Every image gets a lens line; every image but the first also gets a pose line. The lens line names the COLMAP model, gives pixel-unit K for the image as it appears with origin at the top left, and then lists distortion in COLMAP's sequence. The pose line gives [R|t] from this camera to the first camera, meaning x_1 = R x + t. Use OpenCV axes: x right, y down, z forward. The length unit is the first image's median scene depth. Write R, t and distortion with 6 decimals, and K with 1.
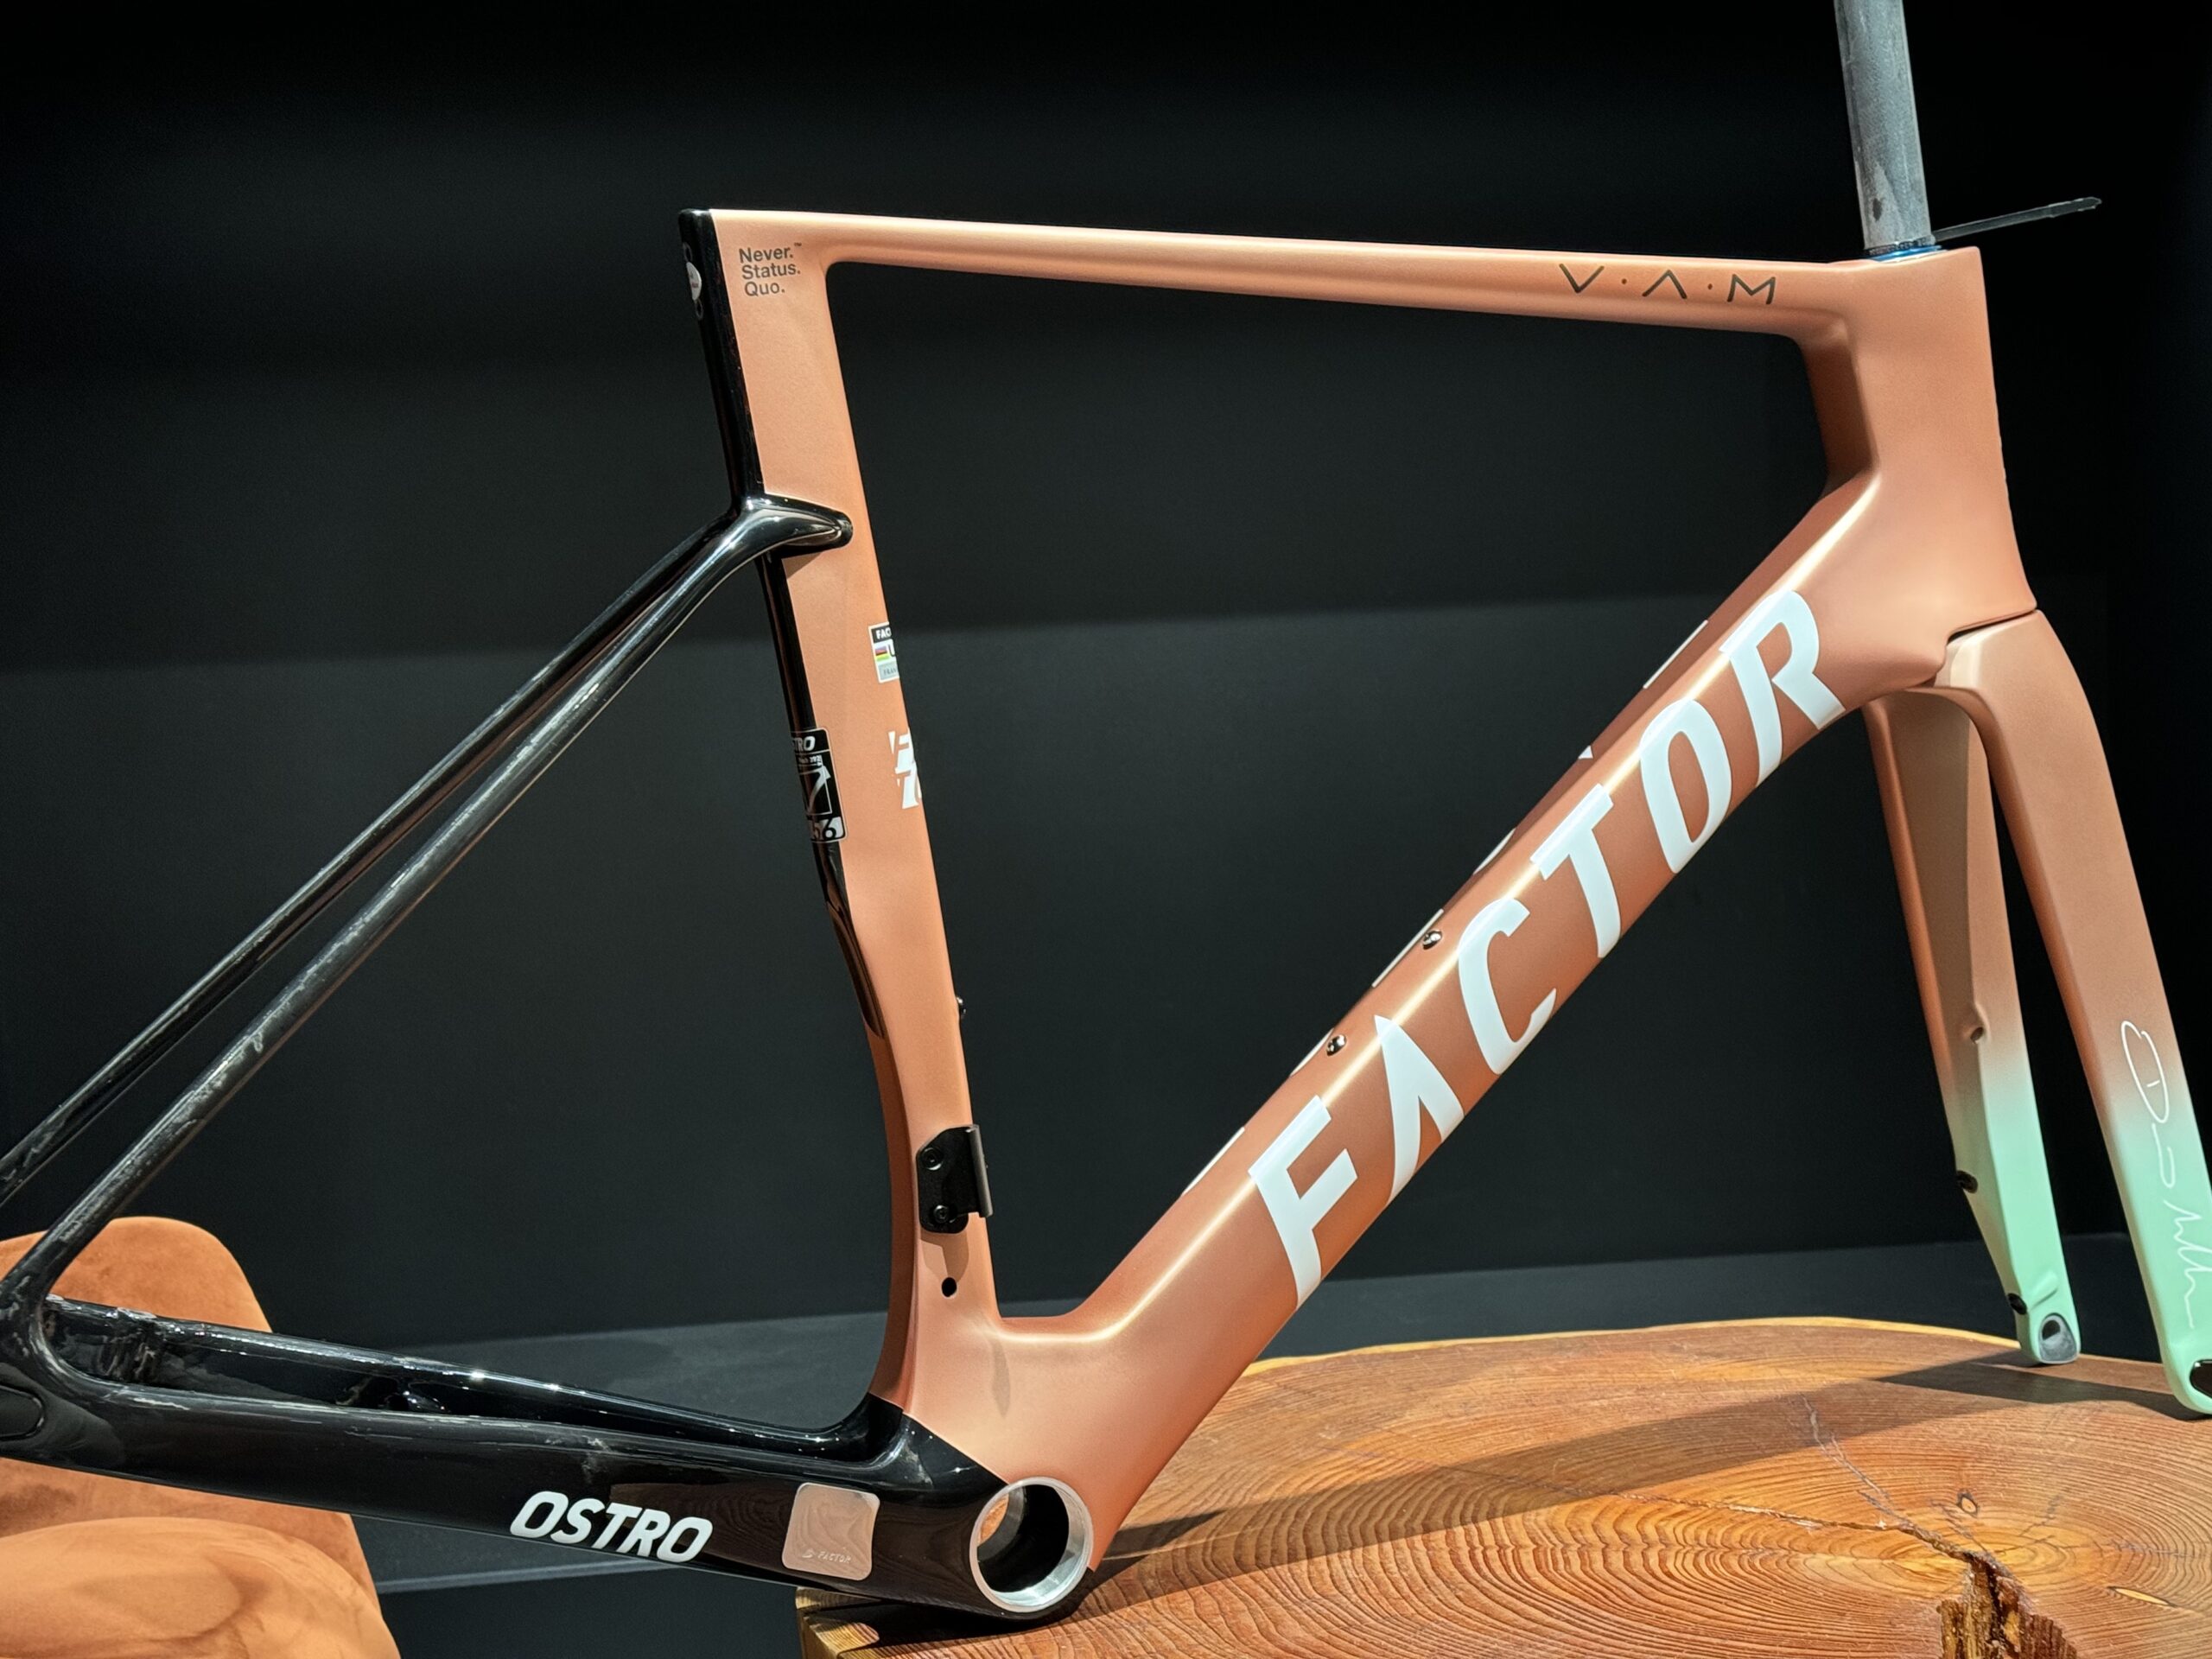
lens RADIAL K [[3135.6, 0, 1127.7], [0, 3135.6, 827.6], [0, 0, 1]] dist [0.154351, 0.000000]
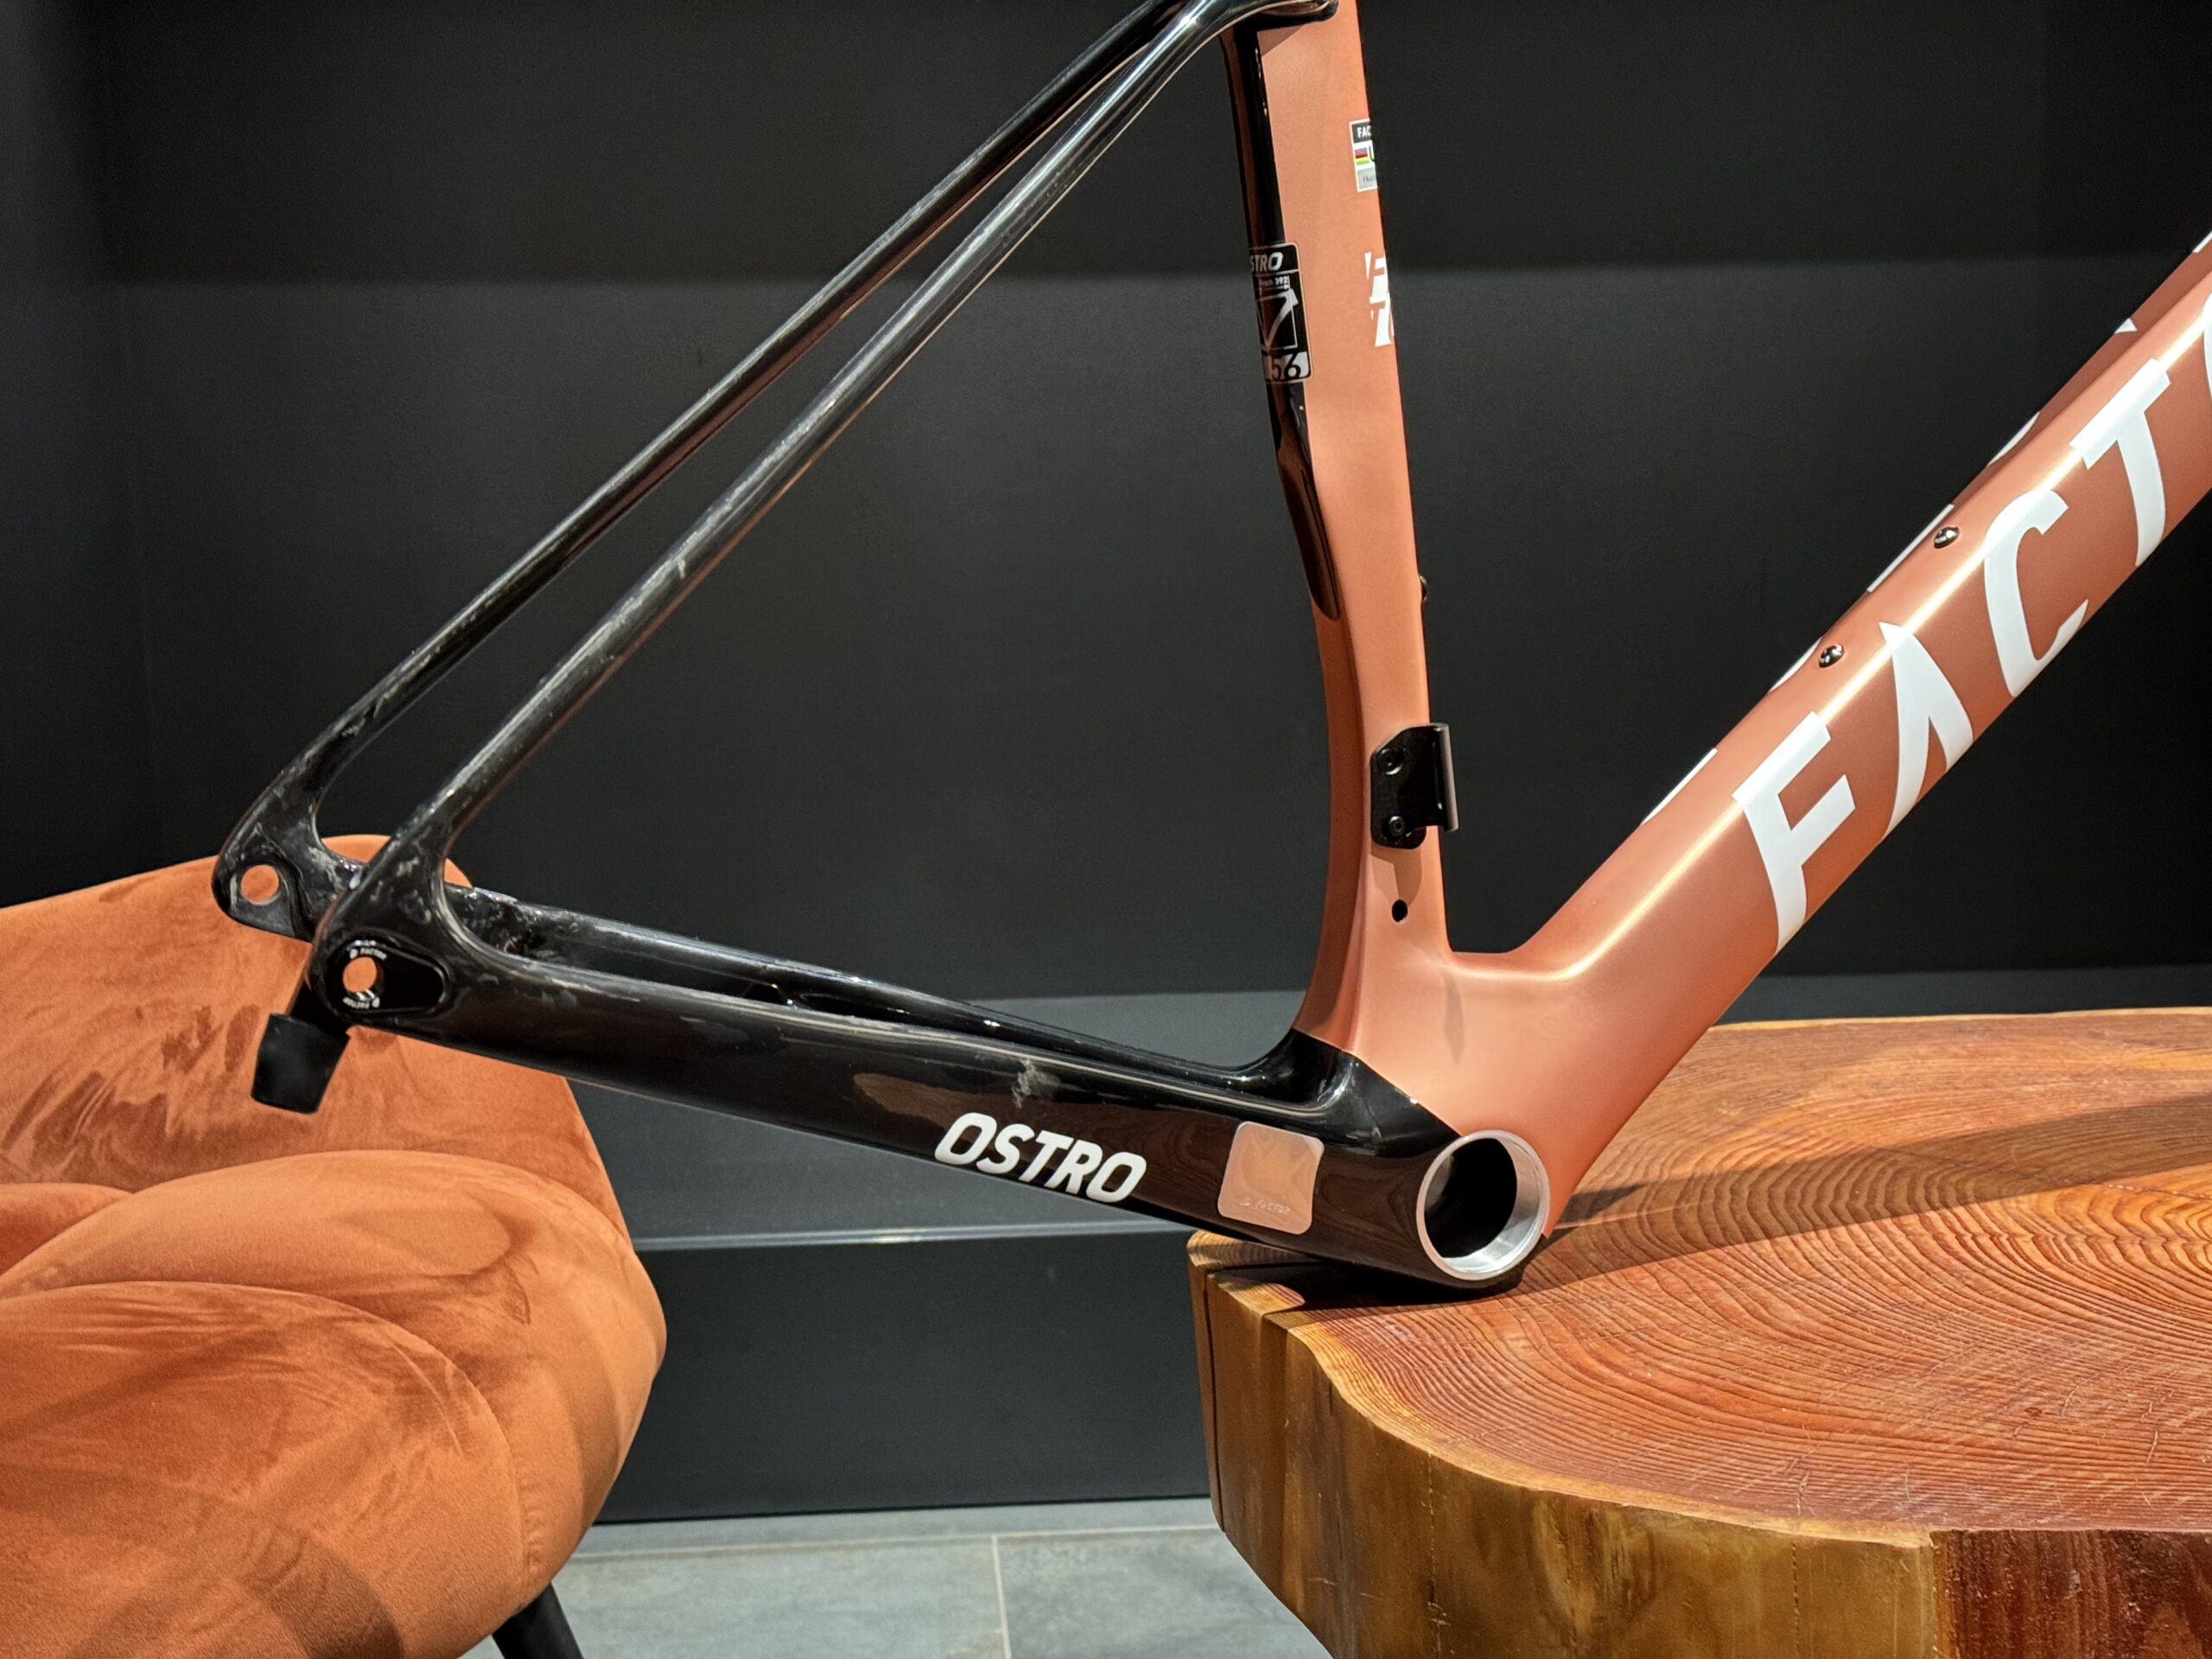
lens RADIAL K [[3135.6, 0, 1089.1], [0, 3135.6, 829.4], [0, 0, 1]] dist [0.154351, 0.000000]
pose [[0.999276, 0.034529, -0.015976, -0.122743], [-0.033058, 0.995866, 0.084607, 0.050977], [0.018831, -0.084018, 0.996286, 0.133486]]
